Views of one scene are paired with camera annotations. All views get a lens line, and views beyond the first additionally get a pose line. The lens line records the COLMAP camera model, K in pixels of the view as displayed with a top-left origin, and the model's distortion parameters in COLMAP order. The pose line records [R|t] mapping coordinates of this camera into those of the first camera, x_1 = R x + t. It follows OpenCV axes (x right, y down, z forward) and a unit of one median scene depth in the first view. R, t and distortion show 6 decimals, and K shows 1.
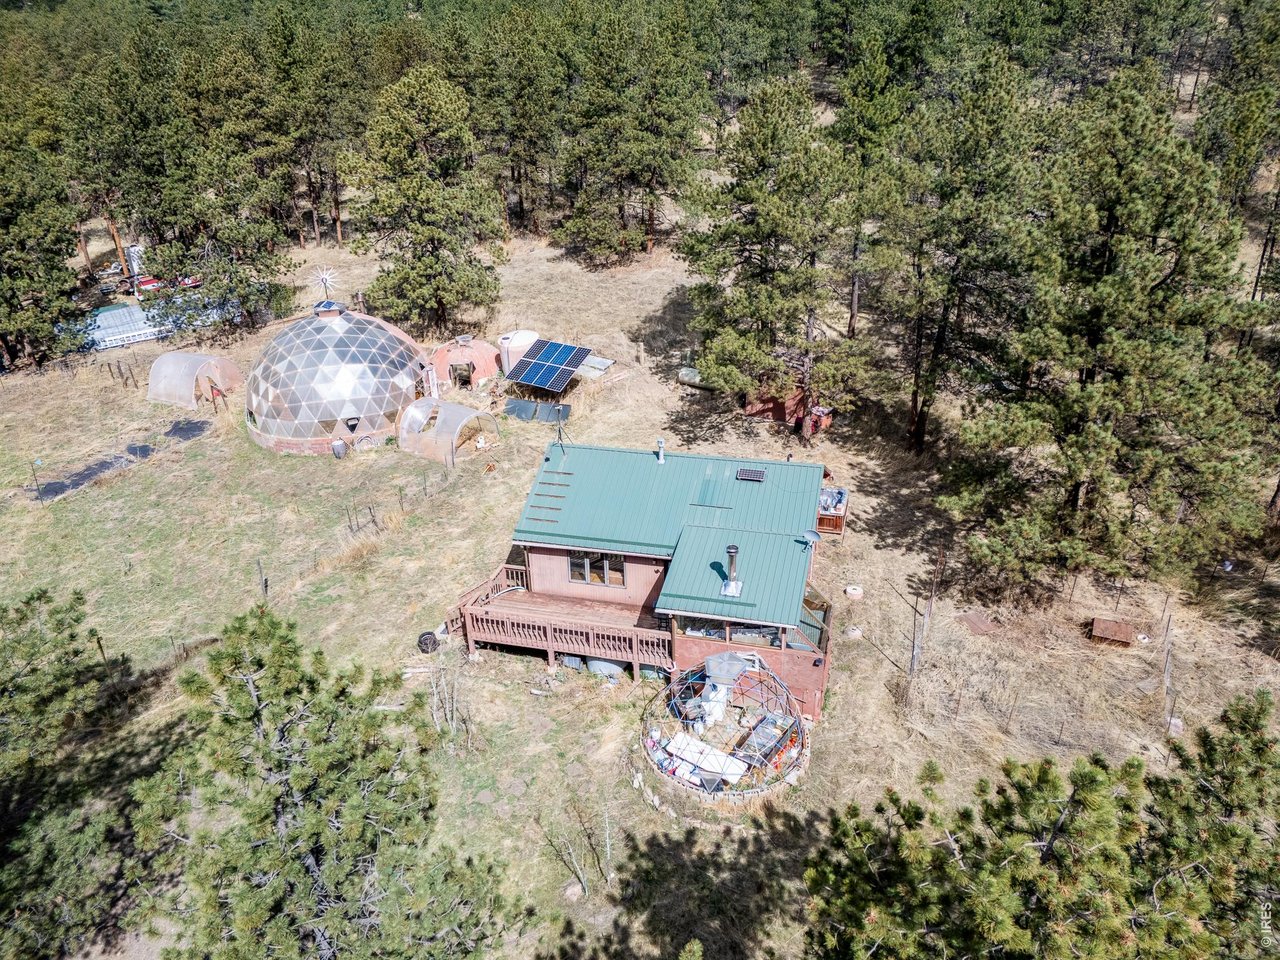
lens RADIAL K [[794.1, 0, 653.8], [0, 794.1, 479.6], [0, 0, 1]] dist [0.006261, -0.000747]
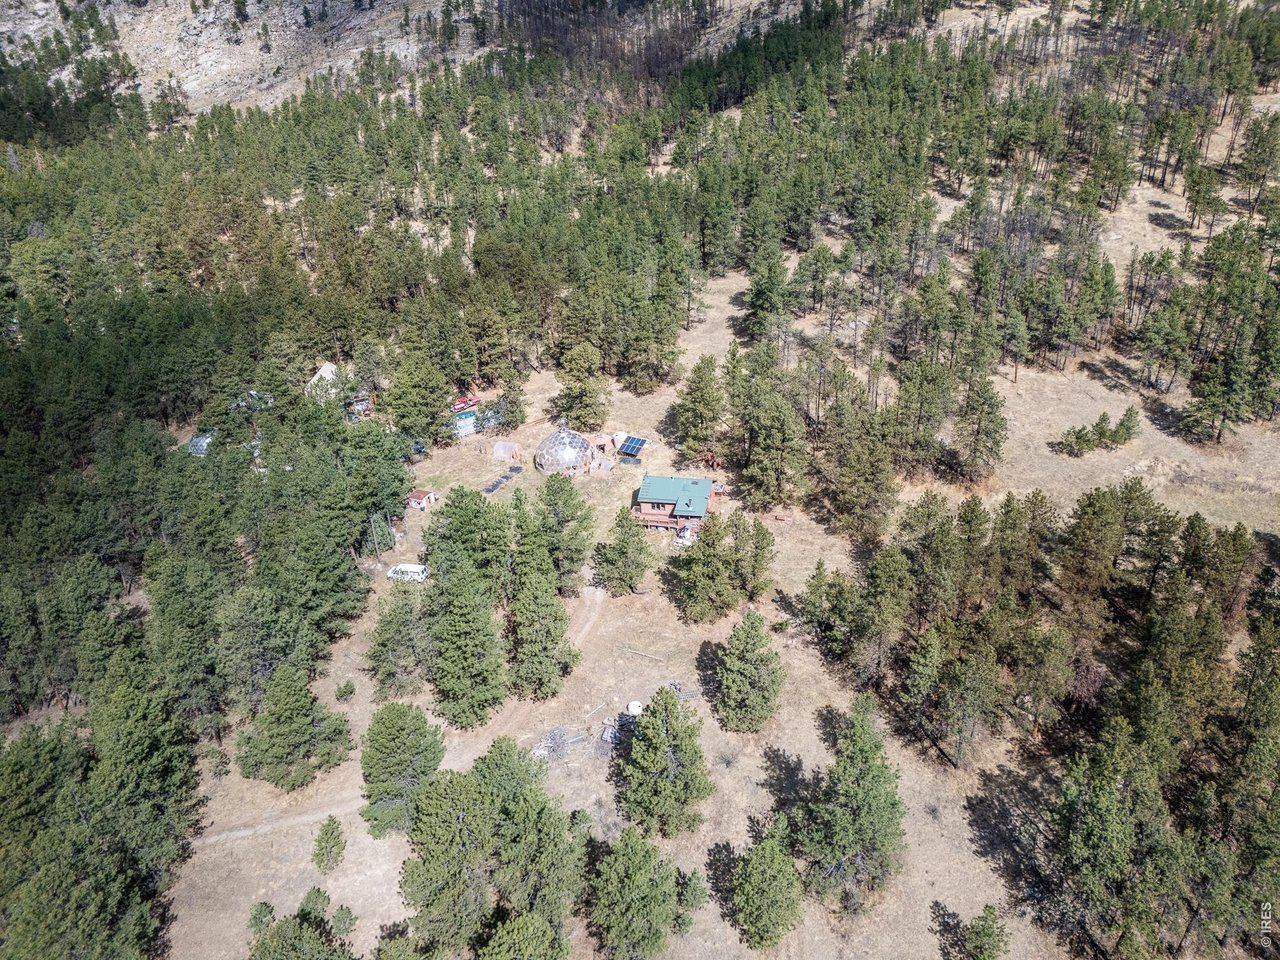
lens RADIAL K [[619.1, 0, 640.0], [0, 619.1, 480.0], [0, 0, 1]] dist [-0.015632, -0.000019]
pose [[0.999577, -0.026666, -0.011637, -0.080885], [0.026881, 0.999463, 0.018734, -0.056257], [0.011131, -0.019039, 0.999757, -1.431194]]
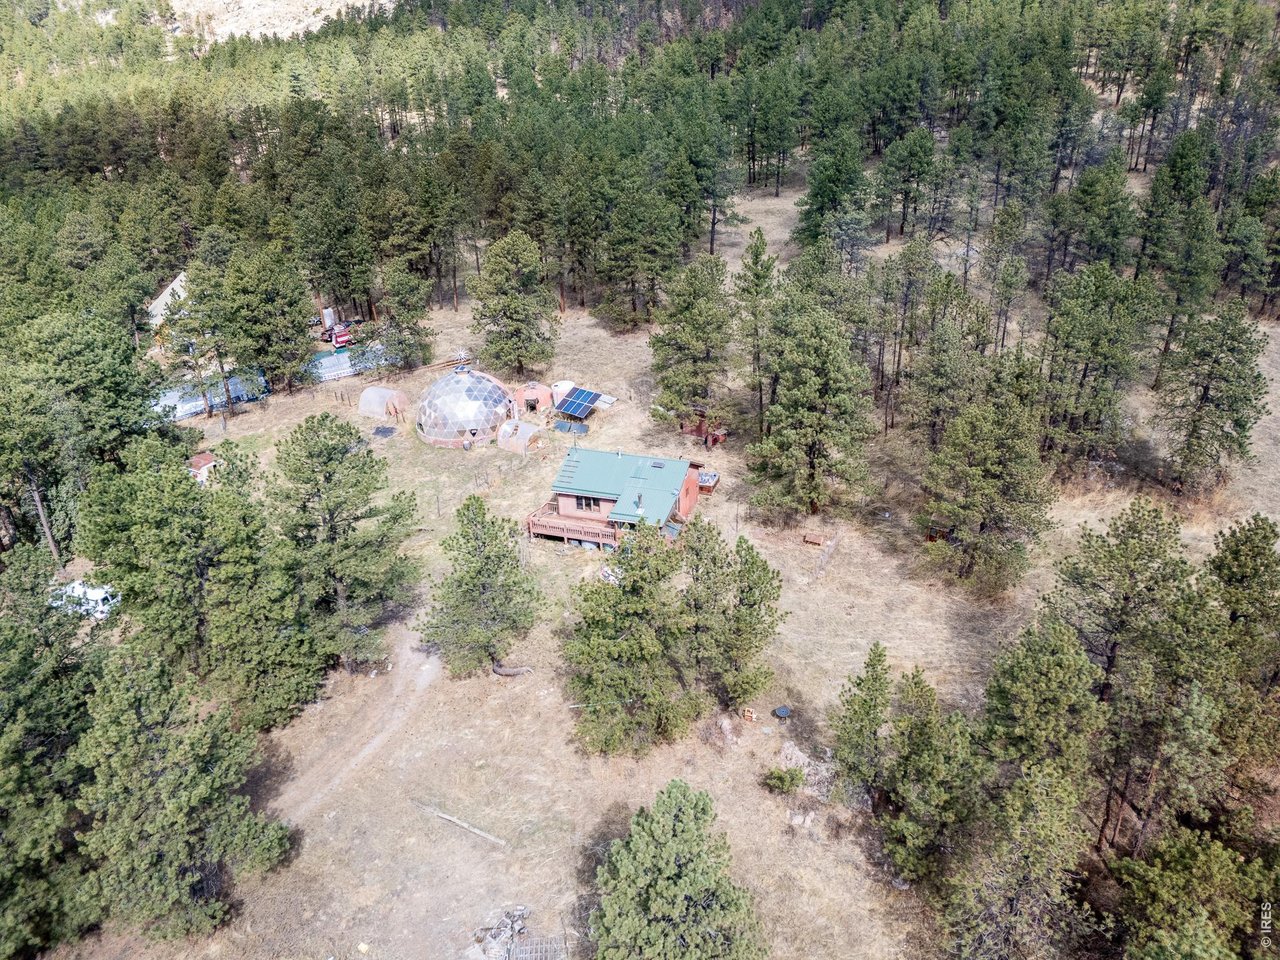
lens RADIAL K [[714.5, 0, 658.2], [0, 714.5, 473.5], [0, 0, 1]] dist [0.001601, 0.000020]
pose [[0.997891, 0.032177, -0.056368, 0.153162], [-0.032005, 0.999480, 0.003956, 0.007391], [0.056466, -0.002144, 0.998402, -0.648880]]
